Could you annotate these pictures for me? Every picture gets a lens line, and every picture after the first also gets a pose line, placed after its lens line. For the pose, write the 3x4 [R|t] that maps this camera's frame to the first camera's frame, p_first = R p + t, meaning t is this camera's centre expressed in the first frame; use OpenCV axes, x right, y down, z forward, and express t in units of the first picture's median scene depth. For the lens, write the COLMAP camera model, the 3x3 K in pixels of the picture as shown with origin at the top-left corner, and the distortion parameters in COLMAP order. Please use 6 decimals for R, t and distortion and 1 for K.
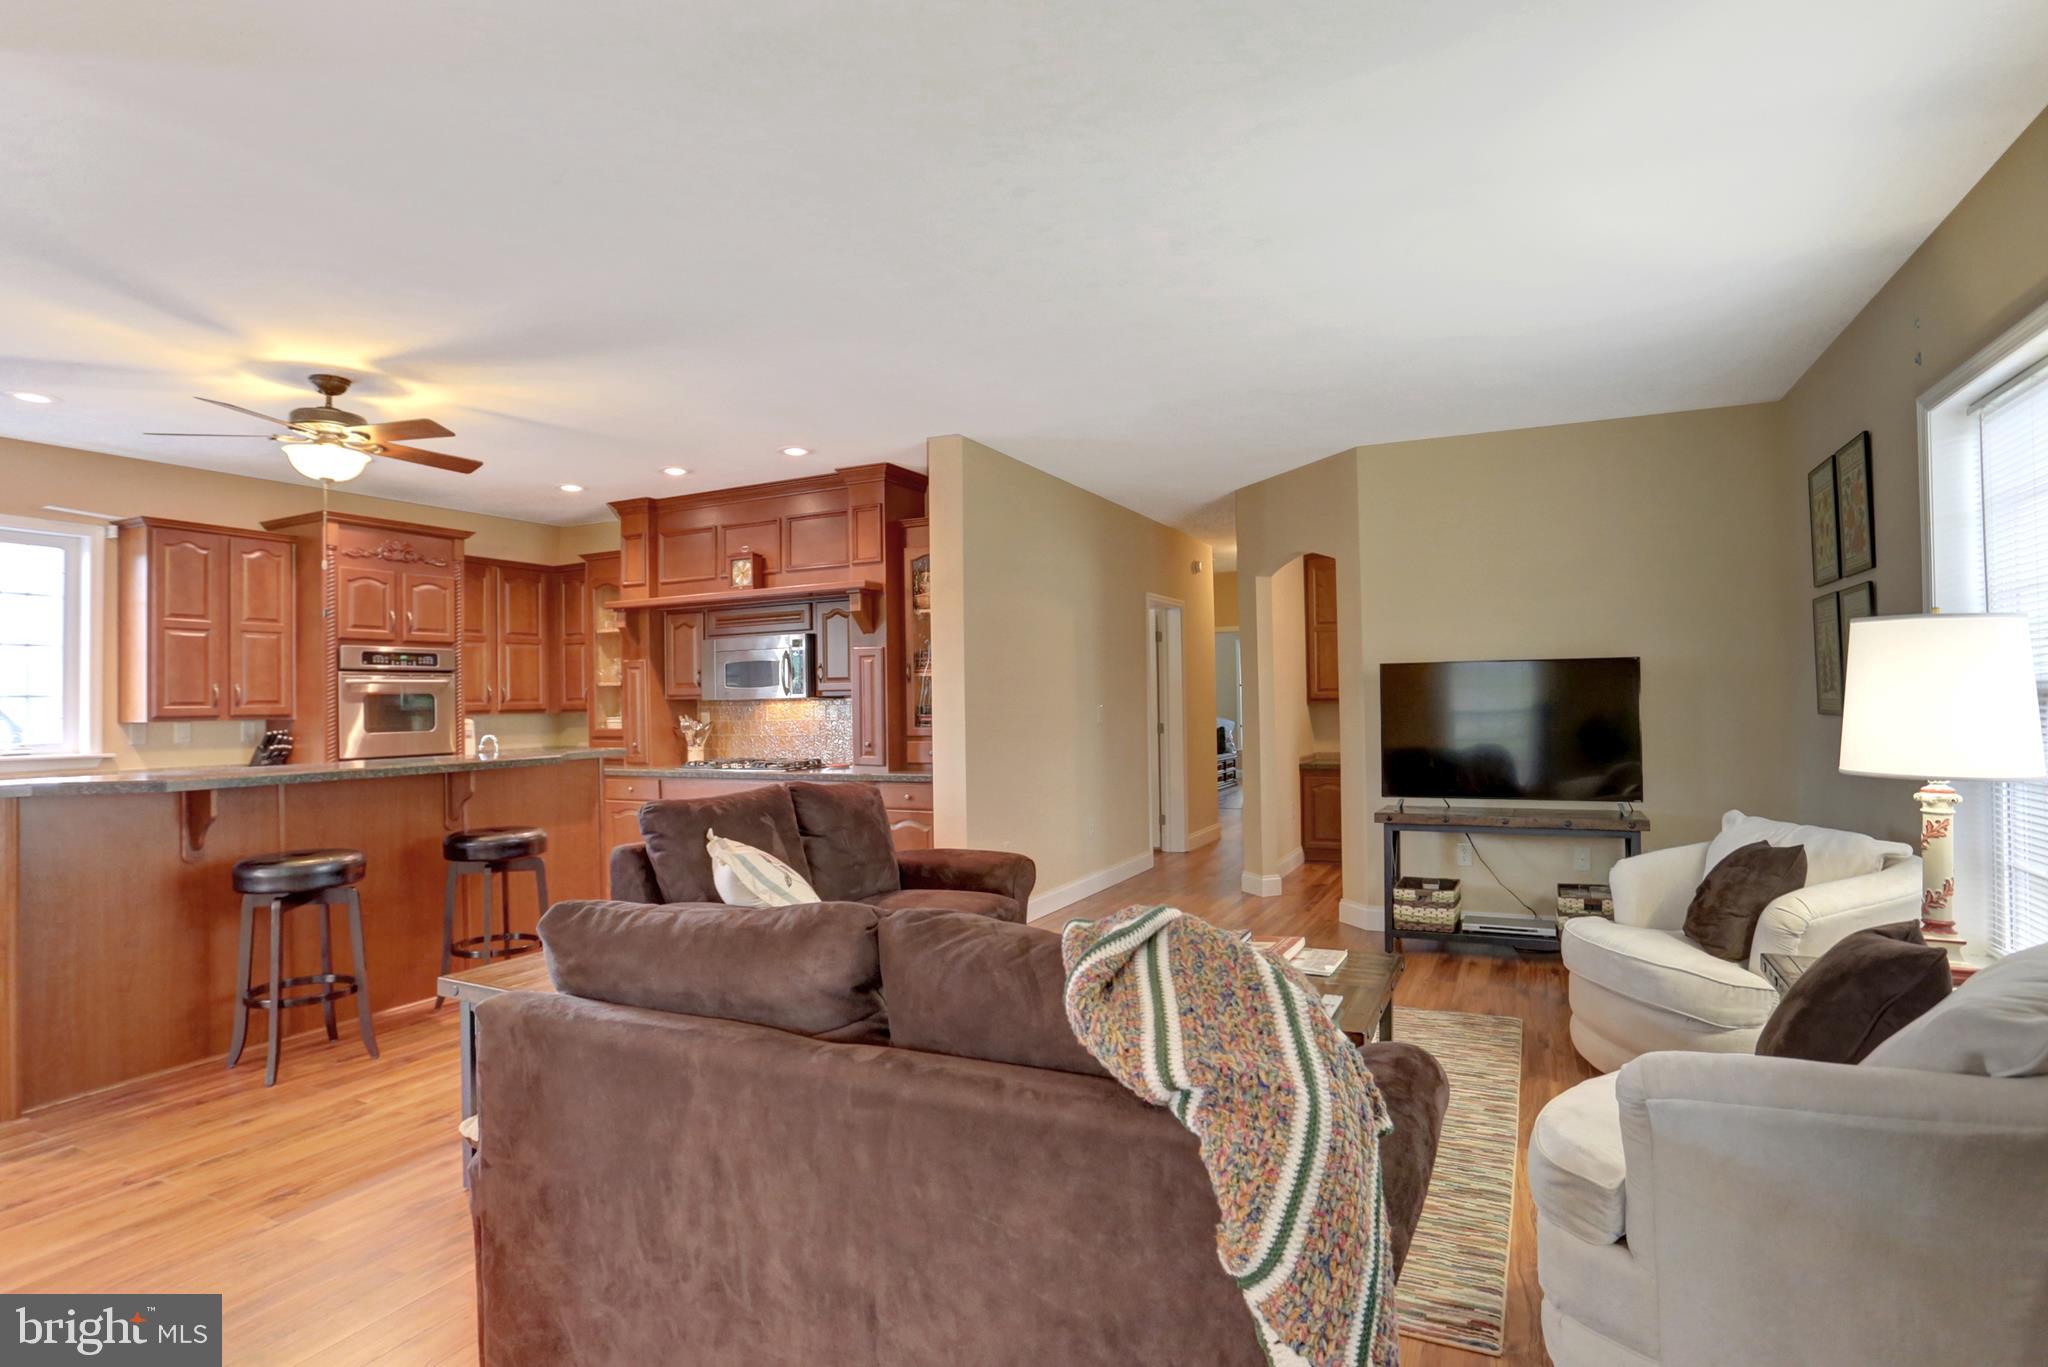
lens RADIAL K [[1072.8, 0, 1020.6], [0, 1072.8, 678.4], [0, 0, 1]] dist [-0.066591, 0.031171]
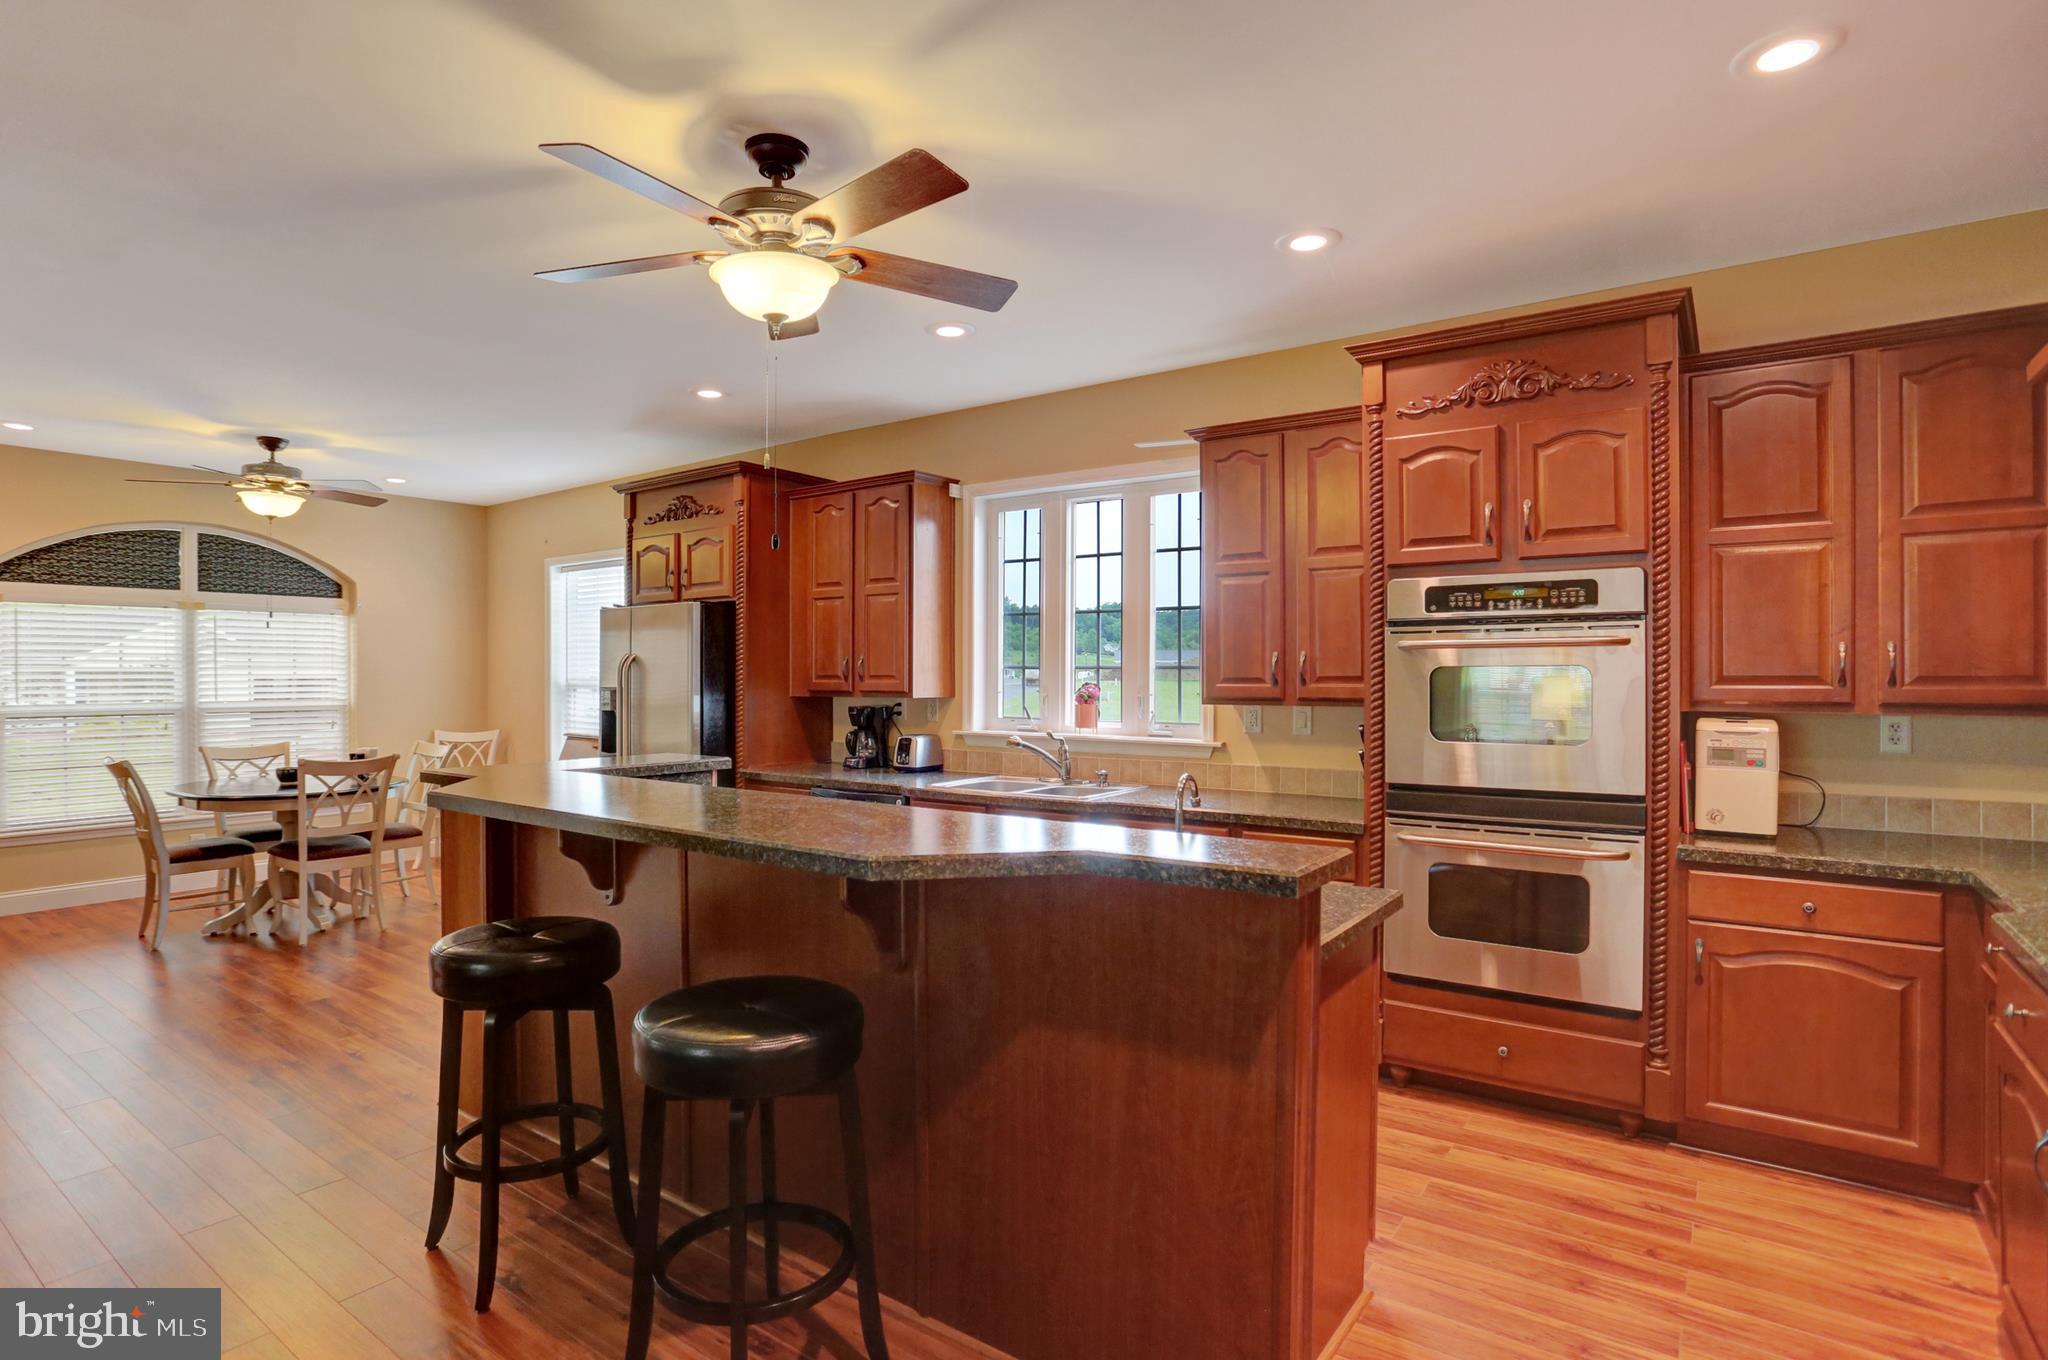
lens RADIAL K [[1028.6, 0, 1013.9], [0, 1028.6, 686.8], [0, 0, 1]] dist [-0.051033, 0.019103]
pose [[-0.158975, 0.029220, -0.986850, -0.083514], [0.026332, 0.999332, 0.025348, 0.006626], [0.986931, -0.021956, -0.159638, 0.943956]]
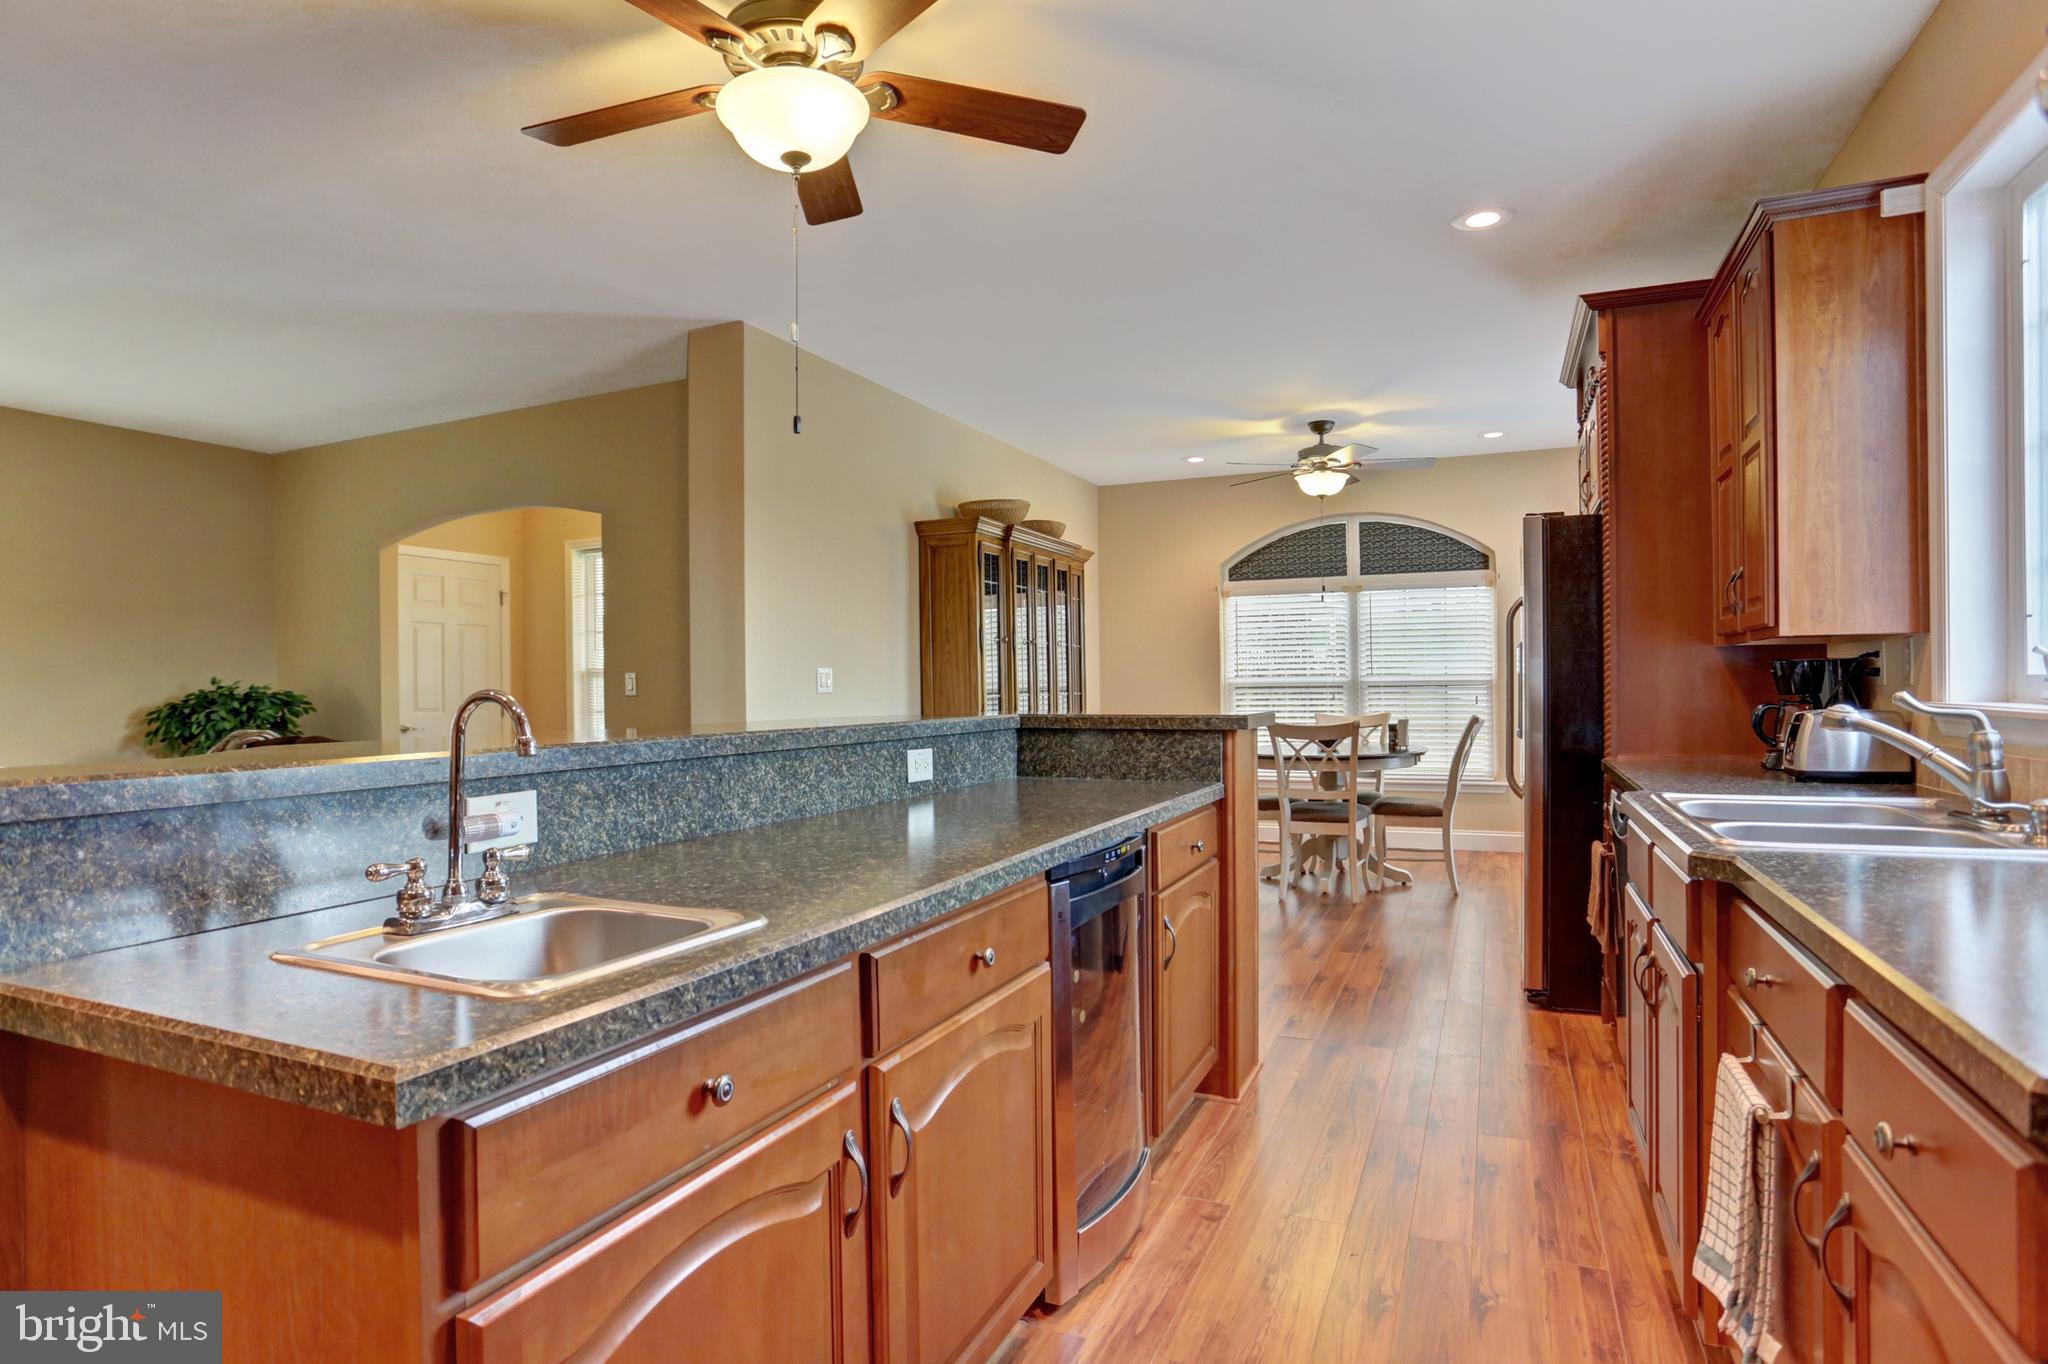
lens RADIAL K [[1072.8, 0, 1025.2], [0, 1072.8, 686.0], [0, 0, 1]] dist [-0.066591, 0.031171]
pose [[-0.997903, 0.029482, -0.057626, -0.569355], [0.030751, 0.999301, -0.021271, 0.057145], [0.056959, -0.022999, -0.998112, 1.155774]]
